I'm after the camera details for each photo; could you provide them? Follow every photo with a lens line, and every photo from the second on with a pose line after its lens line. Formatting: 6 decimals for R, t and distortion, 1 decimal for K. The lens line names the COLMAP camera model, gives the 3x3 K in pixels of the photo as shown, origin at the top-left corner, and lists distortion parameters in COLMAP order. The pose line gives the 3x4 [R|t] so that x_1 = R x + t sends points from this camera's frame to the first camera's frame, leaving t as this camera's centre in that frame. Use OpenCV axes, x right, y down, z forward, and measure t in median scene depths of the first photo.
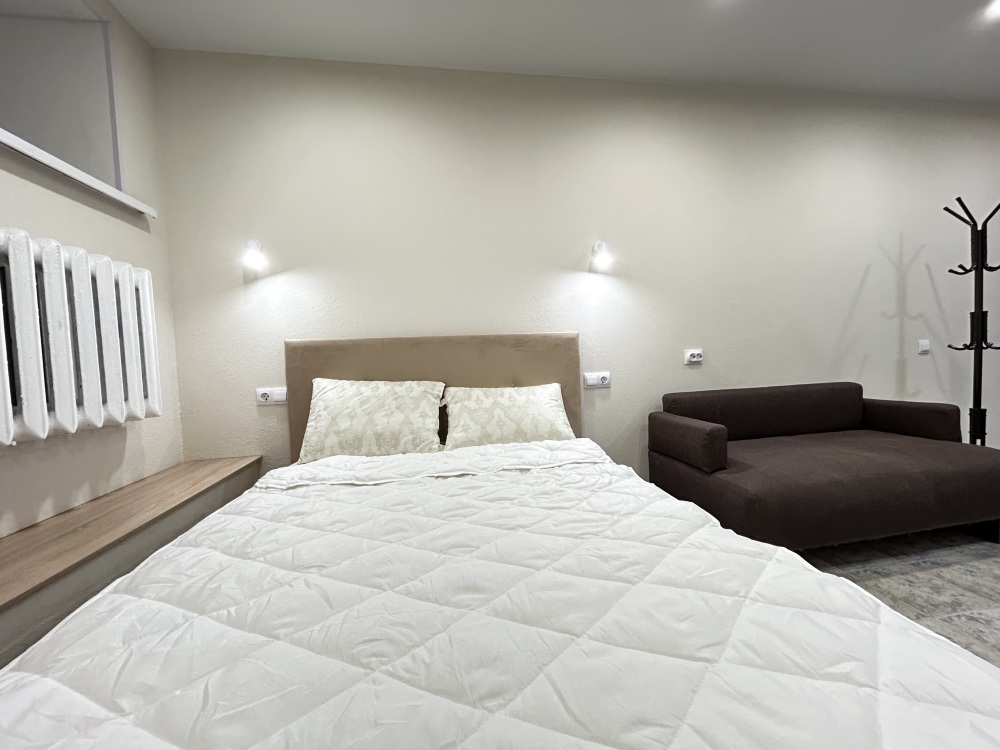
lens RADIAL K [[407.9, 0, 500.3], [0, 407.9, 373.3], [0, 0, 1]] dist [-0.002808, 0.001148]
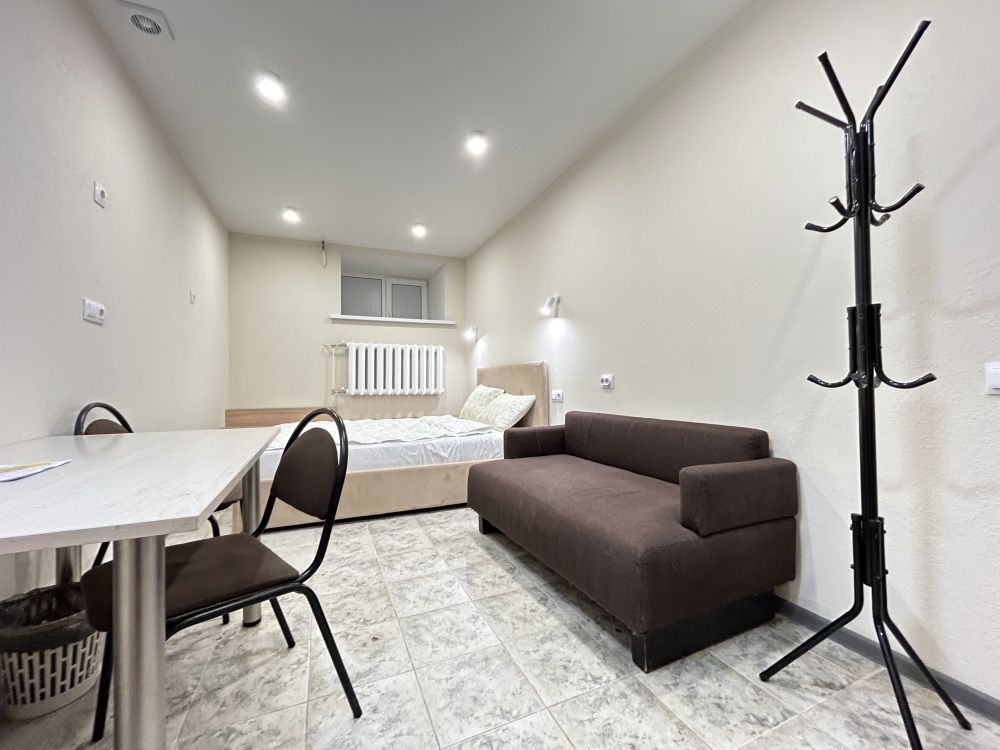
lens RADIAL K [[407.9, 0, 500.0], [0, 407.9, 374.7], [0, 0, 1]] dist [-0.002808, 0.001148]
pose [[0.243453, 0.019216, -0.969722, 1.725548], [-0.037796, 0.999232, 0.010312, -0.069002], [0.969176, 0.034141, 0.243992, 0.556412]]
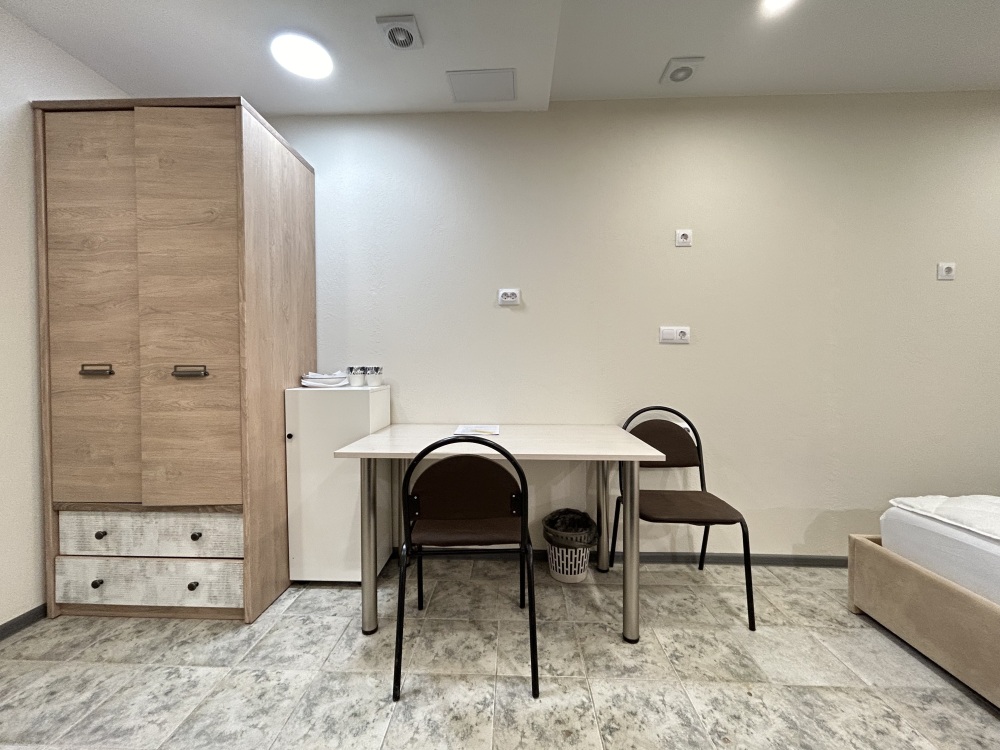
lens RADIAL K [[407.9, 0, 498.6], [0, 407.9, 373.9], [0, 0, 1]] dist [-0.002808, 0.001148]
pose [[-0.978648, 0.026592, 0.203814, 0.938375], [0.038764, 0.997680, 0.055963, -0.133627], [-0.201853, 0.062669, -0.977409, 1.093313]]
